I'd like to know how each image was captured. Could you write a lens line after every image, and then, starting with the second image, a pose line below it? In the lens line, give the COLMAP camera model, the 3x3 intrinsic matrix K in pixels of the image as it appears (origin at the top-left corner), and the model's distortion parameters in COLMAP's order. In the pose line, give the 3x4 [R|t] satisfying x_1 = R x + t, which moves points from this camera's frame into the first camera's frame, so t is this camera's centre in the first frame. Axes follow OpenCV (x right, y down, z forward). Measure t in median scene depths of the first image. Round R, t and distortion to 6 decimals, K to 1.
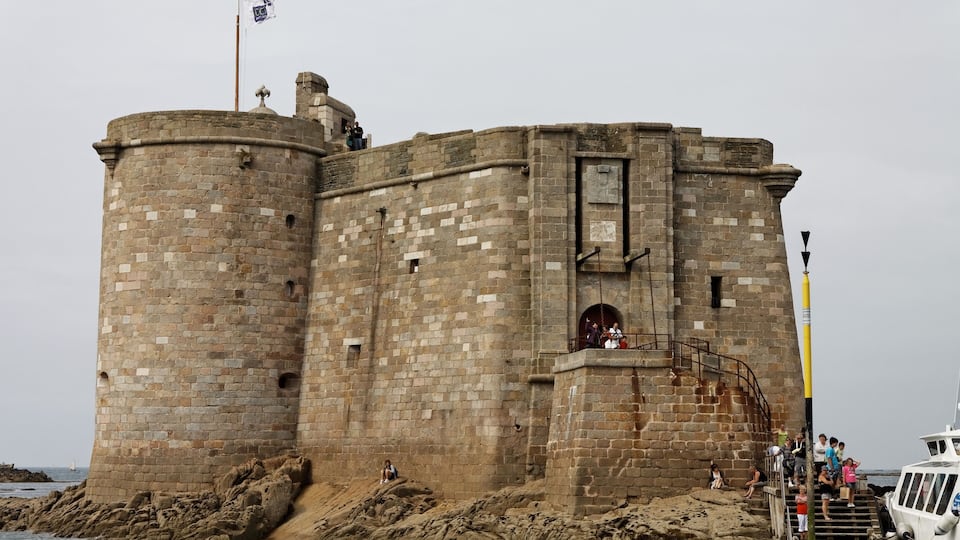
lens RADIAL K [[1715.3, 0, 480.0], [0, 1715.3, 270.0], [0, 0, 1]] dist [0.023930, 0.025426]
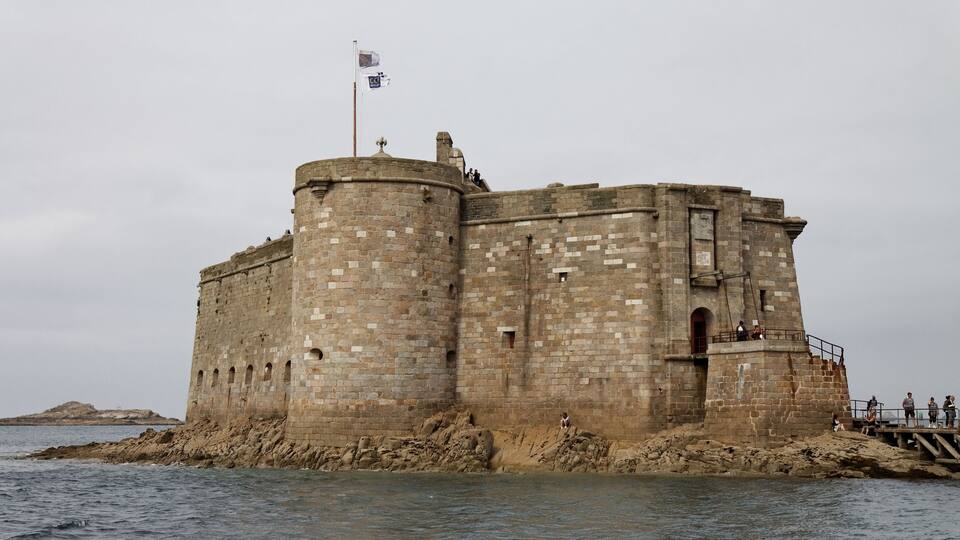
lens RADIAL K [[1391.4, 0, 480.0], [0, 1391.4, 270.0], [0, 0, 1]] dist [0.027634, 0.027470]
pose [[0.947757, 0.028150, 0.317750, -0.471571], [-0.030718, 0.999523, 0.003074, -0.009836], [-0.317512, -0.012673, 0.948170, -0.077482]]
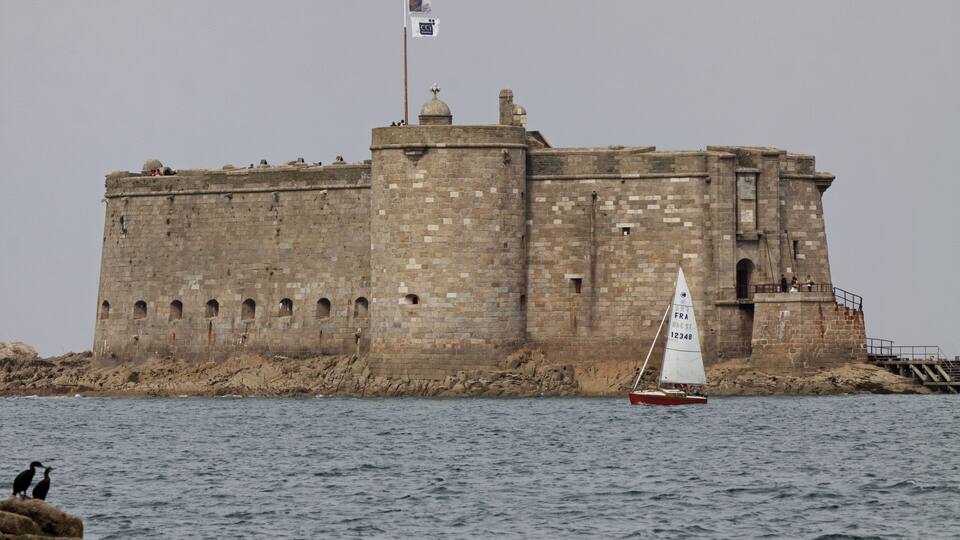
lens RADIAL K [[7022.5, 0, 480.0], [0, 7022.5, 270.0], [0, 0, 1]] dist [0.059303, 13.708222]
pose [[0.873083, -0.002179, 0.487566, -3.401242], [-0.046895, 0.994979, 0.088421, -0.547714], [-0.485311, -0.100064, 0.868597, -4.714726]]
